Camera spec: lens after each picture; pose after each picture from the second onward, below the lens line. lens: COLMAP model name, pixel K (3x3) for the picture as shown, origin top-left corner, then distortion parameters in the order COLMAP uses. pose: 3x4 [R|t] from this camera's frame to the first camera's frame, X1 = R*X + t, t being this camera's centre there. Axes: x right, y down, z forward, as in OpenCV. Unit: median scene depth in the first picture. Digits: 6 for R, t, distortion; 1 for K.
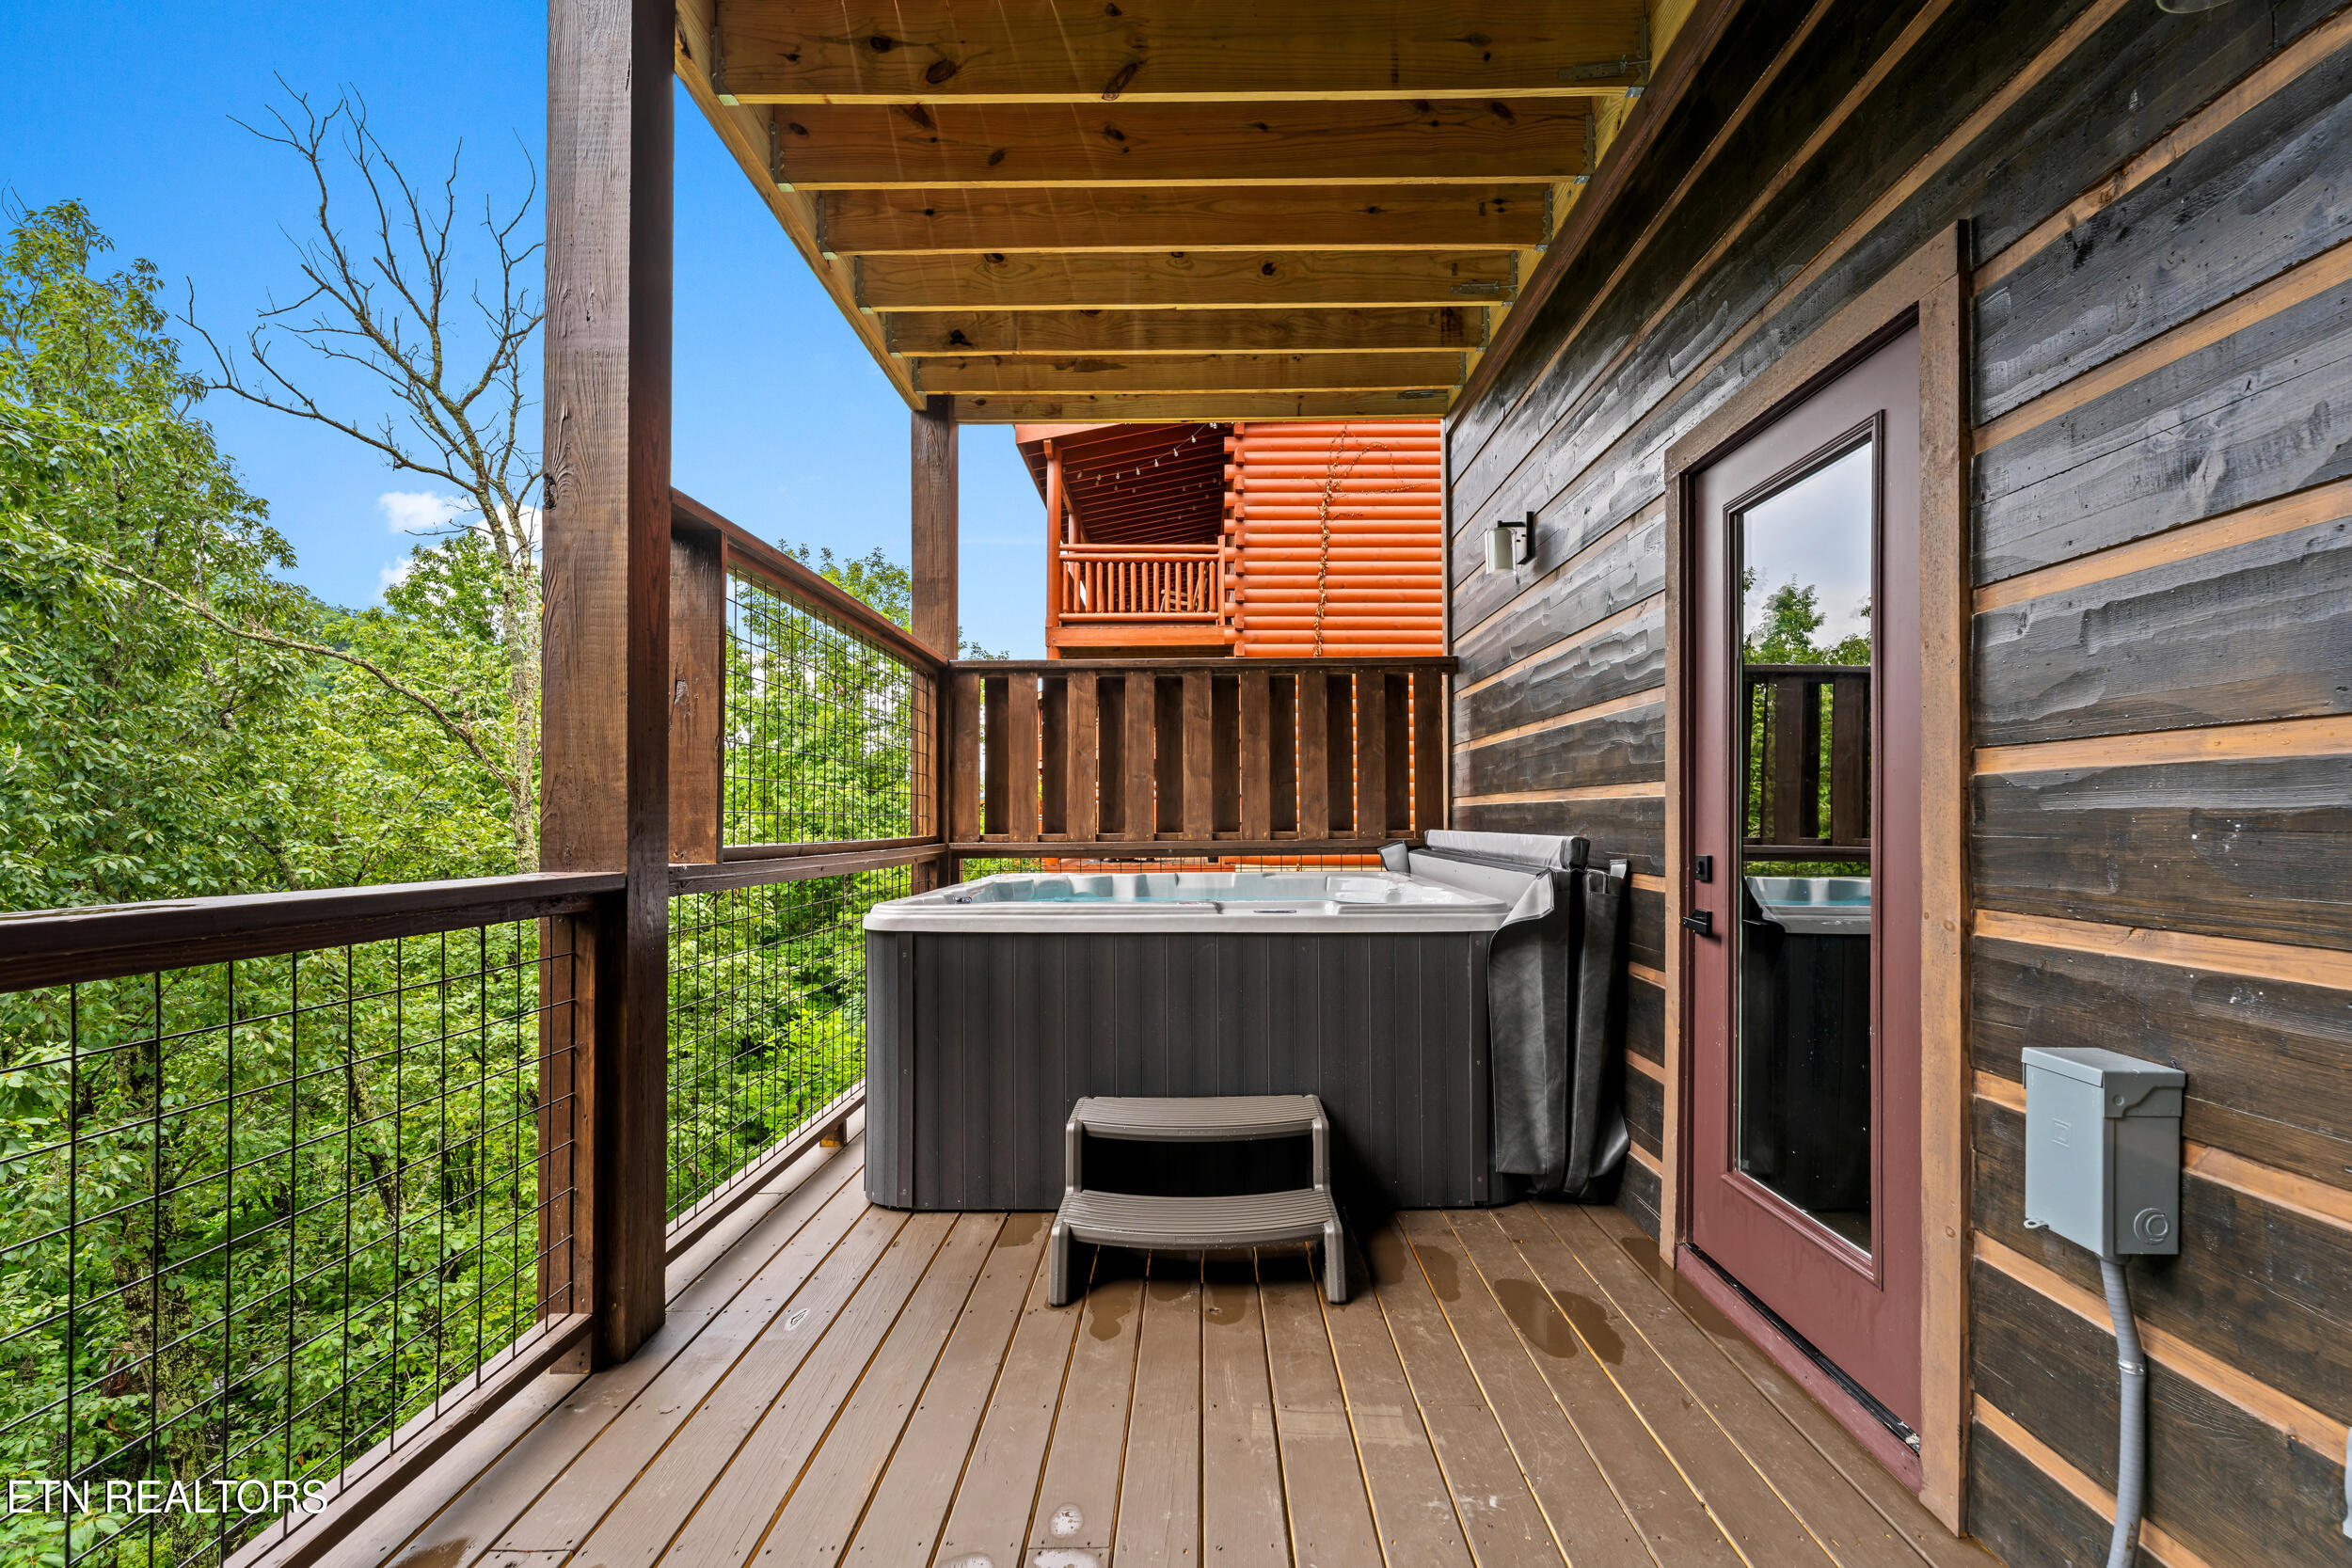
lens RADIAL K [[1054.3, 0, 1187.8], [0, 1054.3, 814.0], [0, 0, 1]] dist [0.000107, -0.009044]
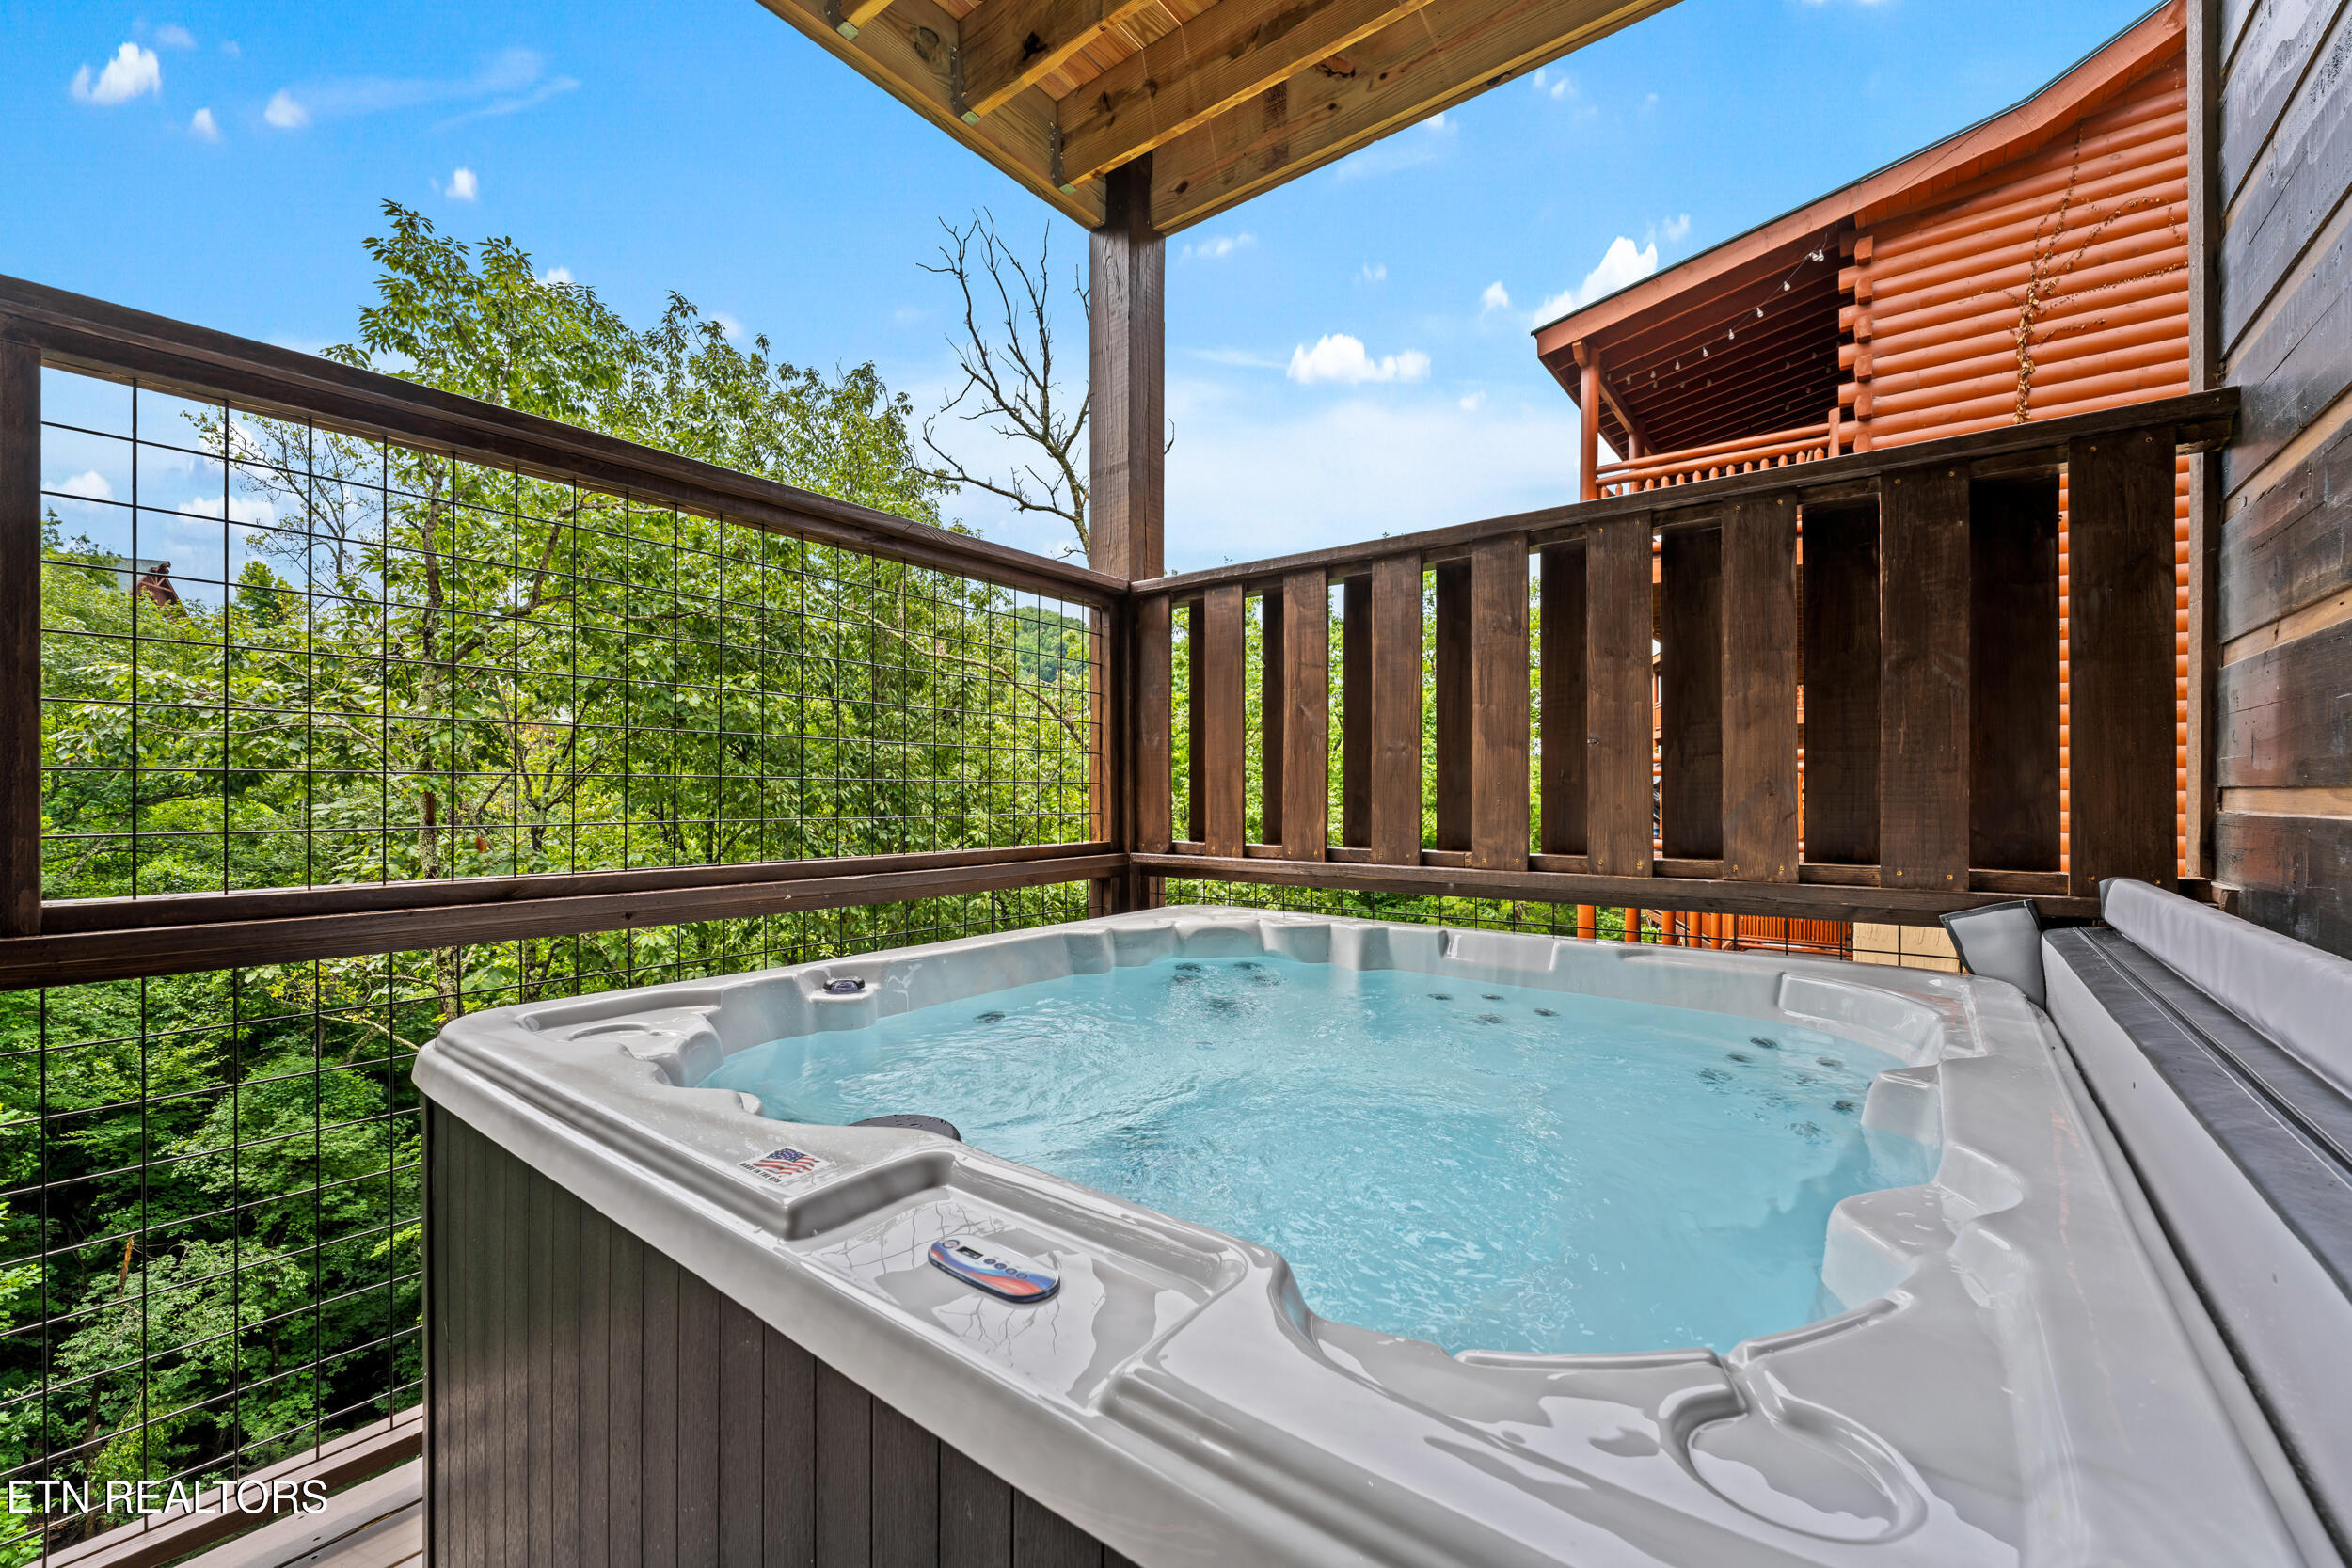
lens RADIAL K [[942.2, 0, 1177.9], [0, 942.2, 792.7], [0, 0, 1]] dist [0.002849, 0.000048]
pose [[0.799279, 0.005621, -0.600933, 0.070670], [0.000729, 0.999946, 0.010323, -0.007664], [0.600959, -0.008689, 0.799232, 0.231421]]
